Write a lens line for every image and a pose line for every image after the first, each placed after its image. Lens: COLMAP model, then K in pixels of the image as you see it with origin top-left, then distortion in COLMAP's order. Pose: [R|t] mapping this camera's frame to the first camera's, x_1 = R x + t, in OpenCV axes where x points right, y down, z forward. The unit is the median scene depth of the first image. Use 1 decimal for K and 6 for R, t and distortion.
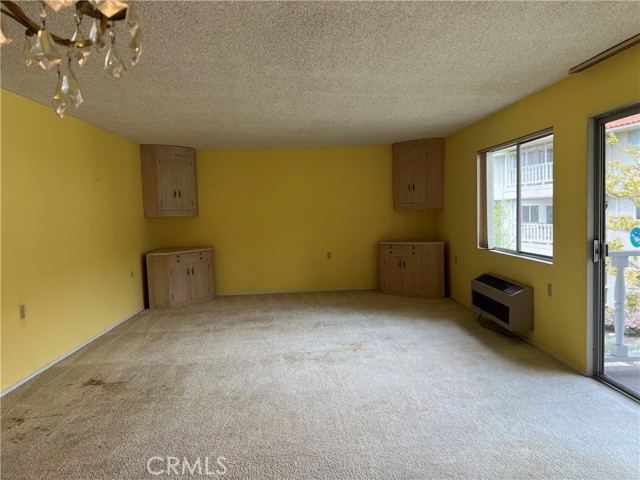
lens RADIAL K [[480.7, 0, 320.0], [0, 480.7, 240.0], [0, 0, 1]] dist [0.083572, -0.092762]
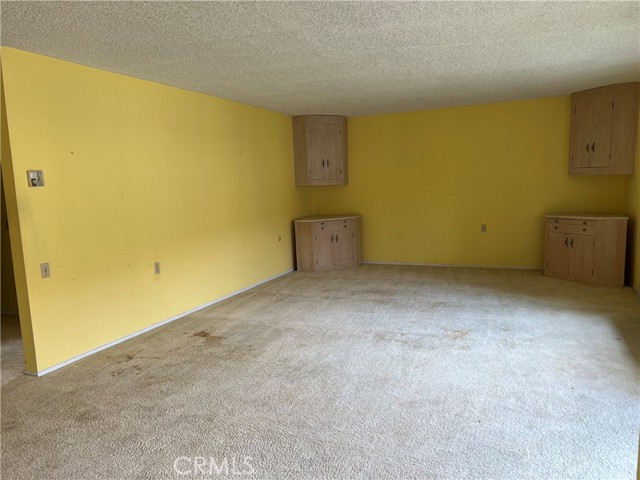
lens RADIAL K [[480.7, 0, 320.0], [0, 480.7, 240.0], [0, 0, 1]] dist [0.083572, -0.092762]
pose [[0.900613, 0.050544, -0.431672, 0.152928], [-0.017731, 0.996661, 0.079706, -0.013598], [0.434260, -0.064130, 0.898502, 0.065241]]
